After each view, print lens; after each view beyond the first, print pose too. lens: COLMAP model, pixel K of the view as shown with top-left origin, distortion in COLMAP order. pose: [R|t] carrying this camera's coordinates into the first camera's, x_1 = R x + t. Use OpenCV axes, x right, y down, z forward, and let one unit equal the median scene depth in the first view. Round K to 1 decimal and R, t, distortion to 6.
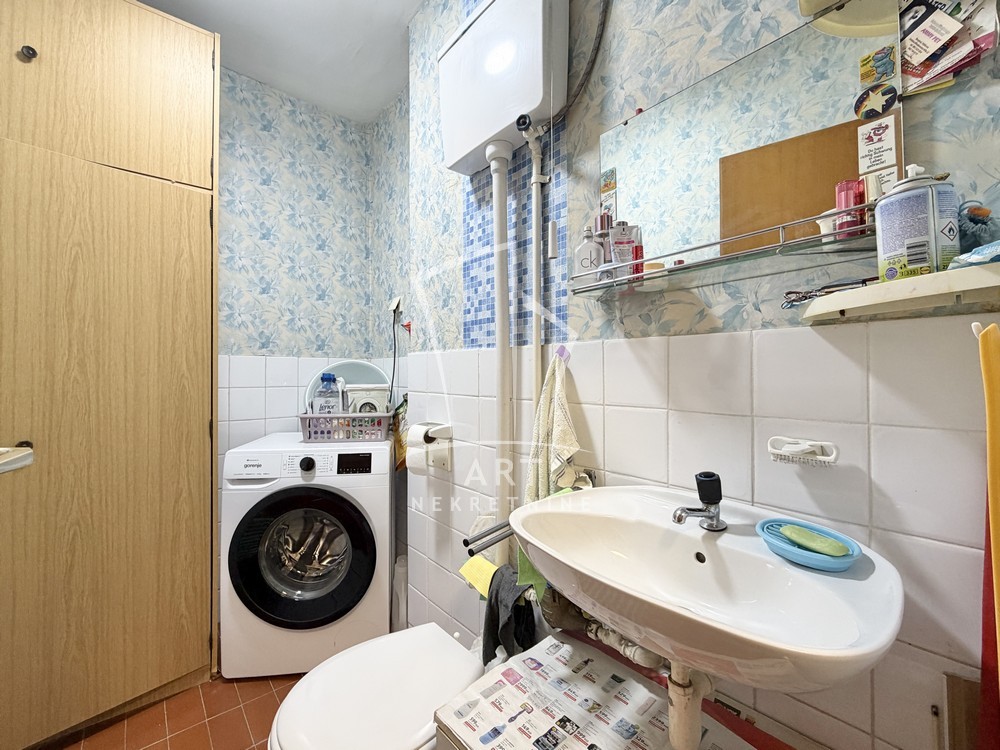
lens RADIAL K [[398.7, 0, 495.6], [0, 398.7, 375.4], [0, 0, 1]] dist [-0.000794, 0.000188]
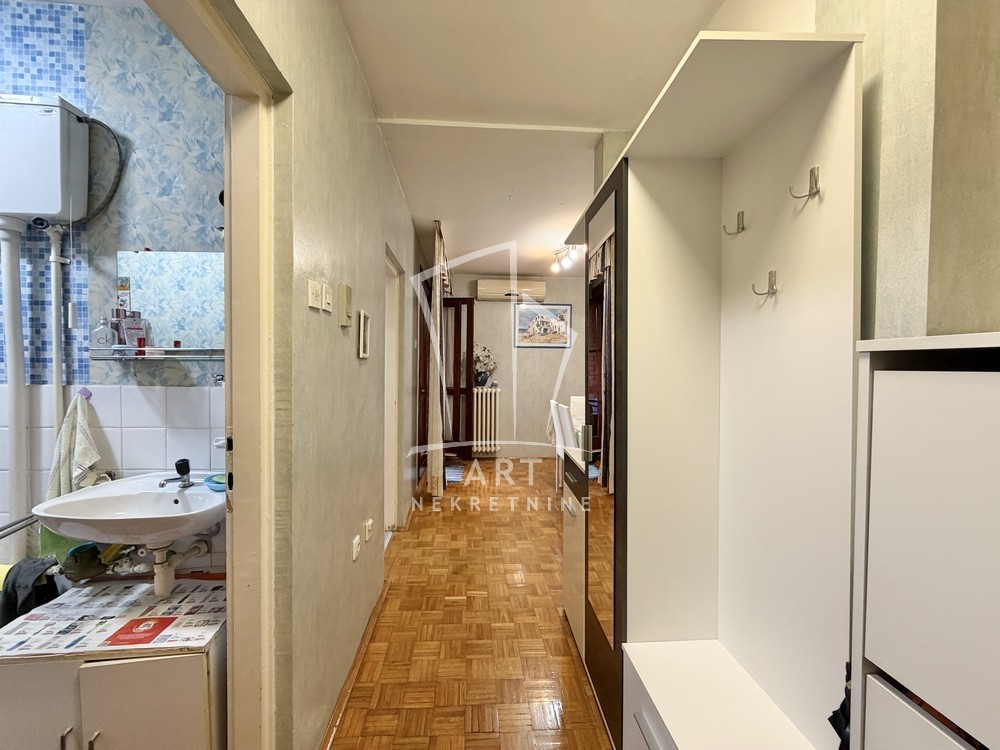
lens RADIAL K [[398.7, 0, 495.6], [0, 398.7, 375.4], [0, 0, 1]] dist [-0.000794, 0.000188]
pose [[0.600988, -0.011115, 0.799180, -0.089009], [-0.015367, 0.999558, 0.025458, -0.187089], [-0.799110, -0.027580, 0.600552, -1.069536]]
